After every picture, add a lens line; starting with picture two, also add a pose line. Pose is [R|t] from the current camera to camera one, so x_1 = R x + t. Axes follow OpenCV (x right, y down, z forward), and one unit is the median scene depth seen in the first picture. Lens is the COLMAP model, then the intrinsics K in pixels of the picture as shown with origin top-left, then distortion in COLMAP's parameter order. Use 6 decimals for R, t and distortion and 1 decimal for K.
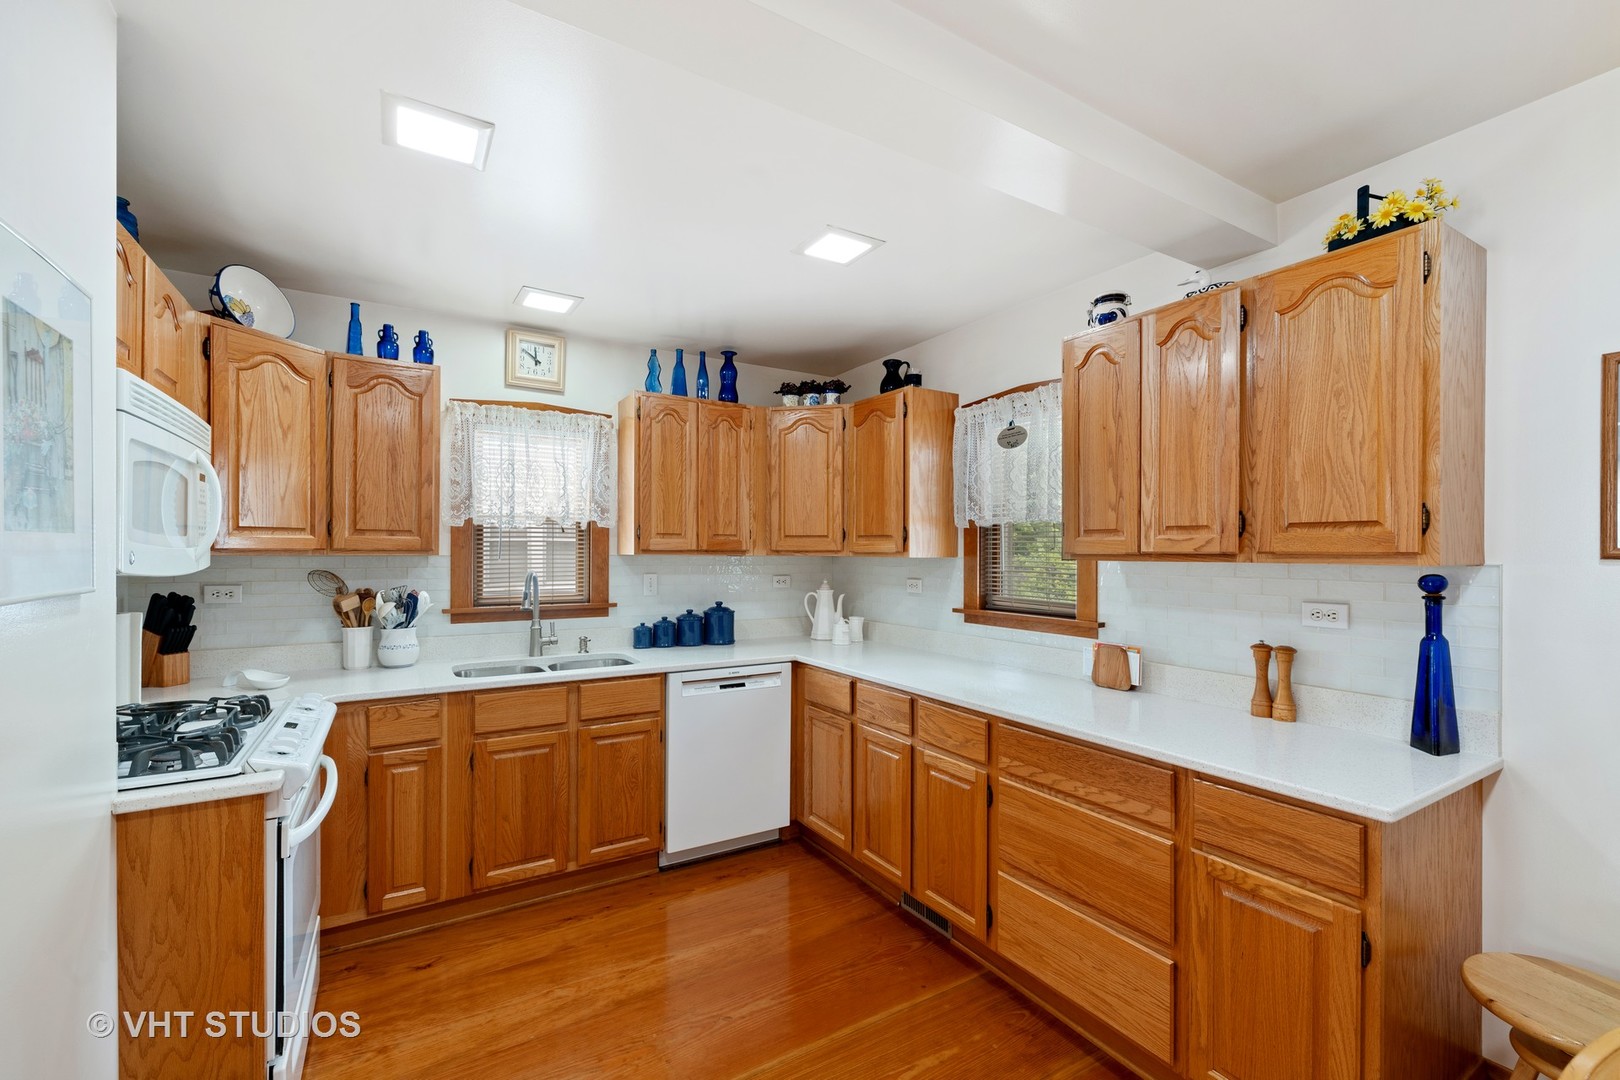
lens RADIAL K [[683.8, 0, 809.5], [0, 683.8, 550.8], [0, 0, 1]] dist [0.002793, -0.000894]
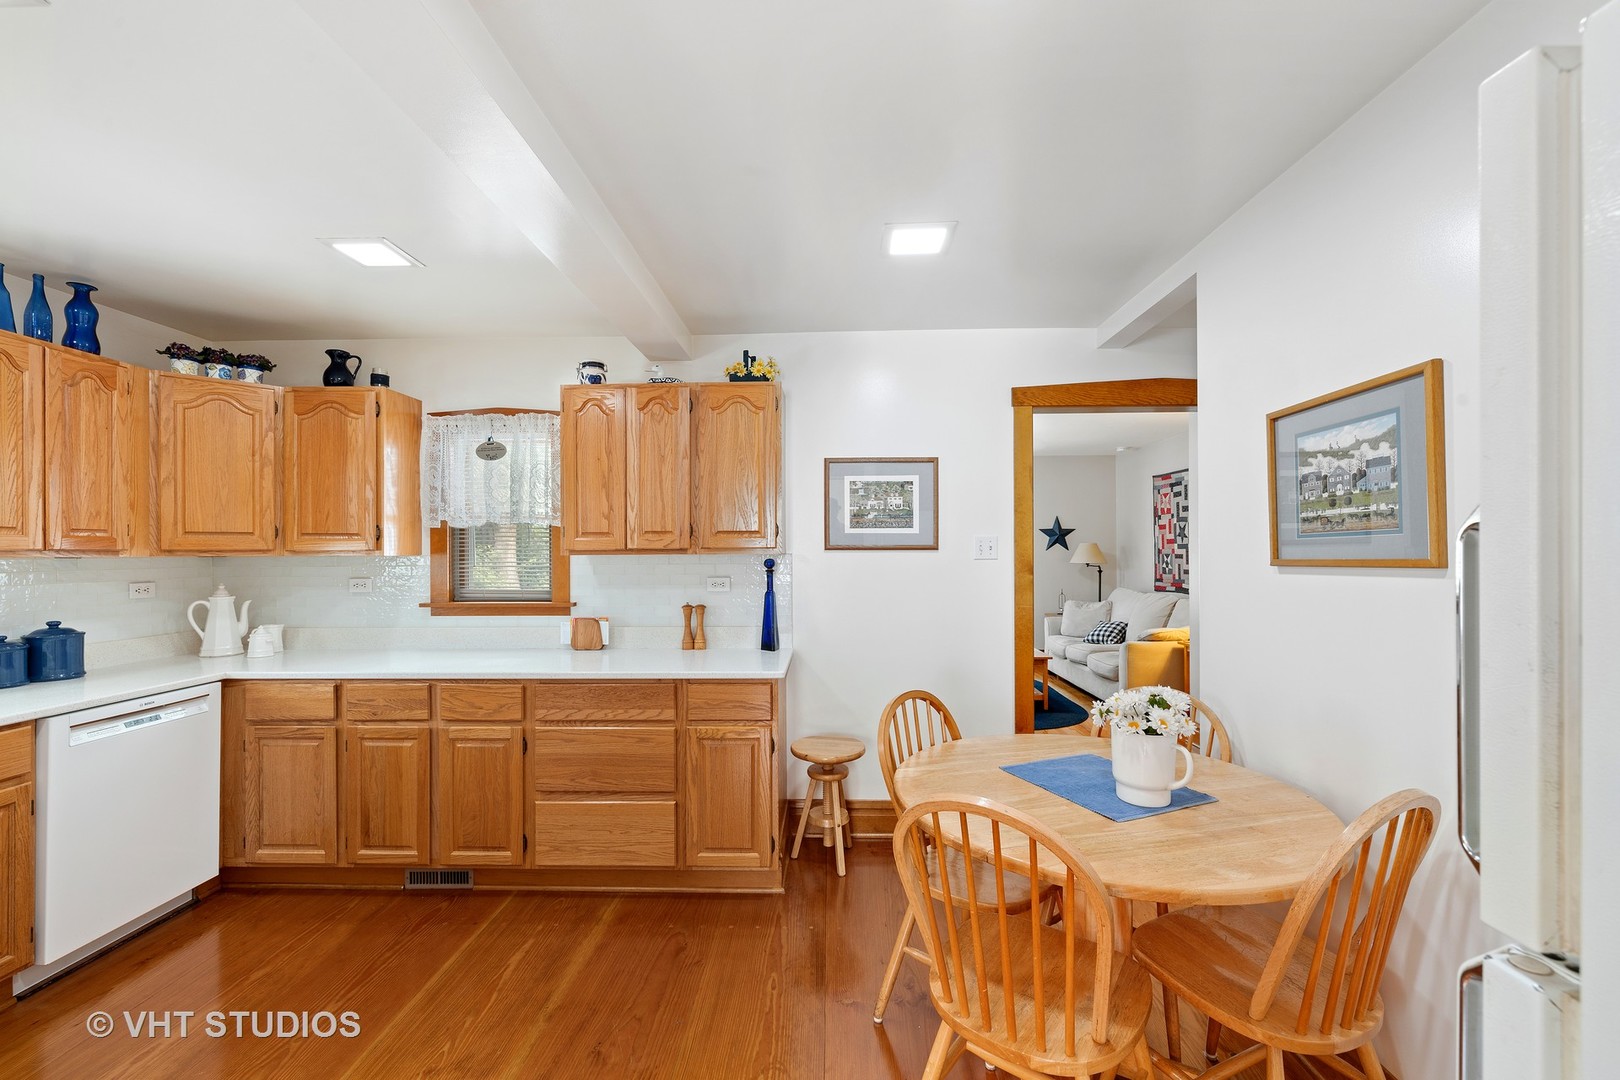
lens RADIAL K [[683.8, 0, 813.5], [0, 683.8, 543.4], [0, 0, 1]] dist [0.002793, -0.000894]
pose [[0.541963, 0.001892, 0.840400, -0.420855], [0.006989, 0.999953, -0.006758, 0.003259], [-0.840373, 0.009536, 0.541925, -0.099199]]
